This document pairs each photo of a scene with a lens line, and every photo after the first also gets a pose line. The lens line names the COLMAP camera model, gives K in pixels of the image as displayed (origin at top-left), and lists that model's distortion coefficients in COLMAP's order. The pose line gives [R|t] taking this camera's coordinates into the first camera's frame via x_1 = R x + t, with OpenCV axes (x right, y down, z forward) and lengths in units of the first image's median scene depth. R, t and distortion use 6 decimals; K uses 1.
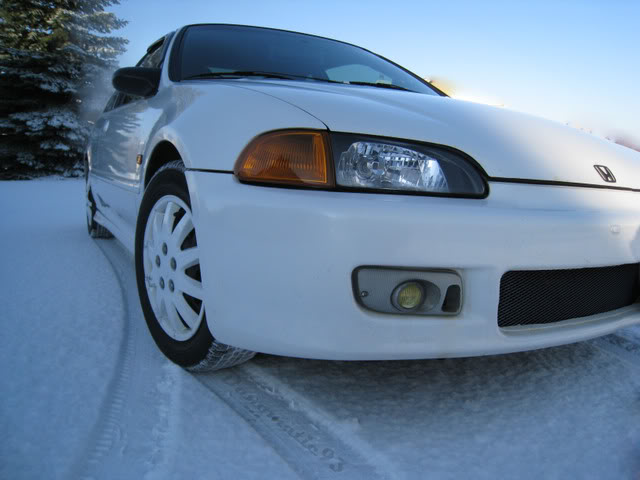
lens RADIAL K [[530.1, 0, 320.0], [0, 530.1, 240.0], [0, 0, 1]] dist [-0.195668, -0.002933]
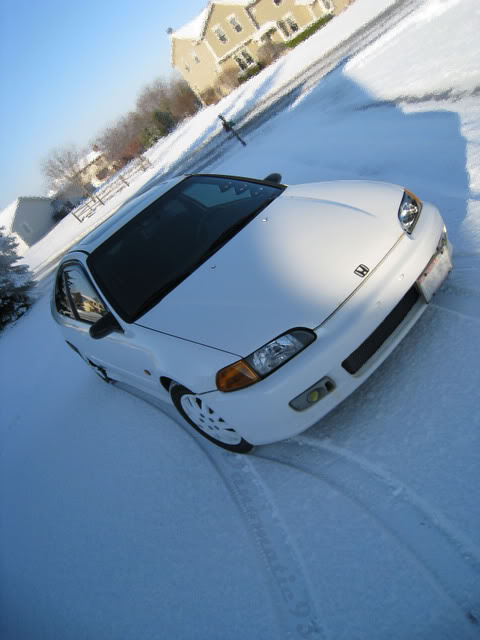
lens RADIAL K [[507.6, 0, 237.4], [0, 507.6, 295.2], [0, 0, 1]] dist [-0.060550, 0.002226]
pose [[0.790864, -0.603025, -0.104379, 0.333098], [0.610920, 0.767821, 0.192945, -0.725552], [-0.036206, -0.216361, 0.975642, -0.909699]]
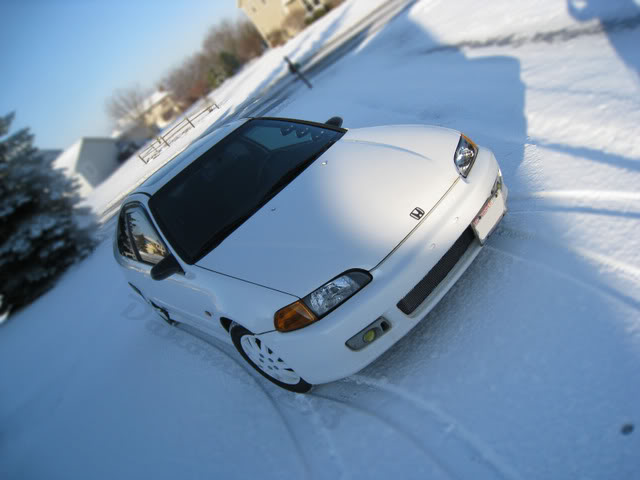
lens RADIAL K [[507.6, 0, 320.0], [0, 507.6, 240.0], [0, 0, 1]] dist [-0.060550, 0.002226]
pose [[0.795189, -0.600756, -0.082260, 0.361669], [0.602694, 0.768173, 0.216033, -0.712001], [-0.066593, -0.221365, 0.972915, -0.945816]]
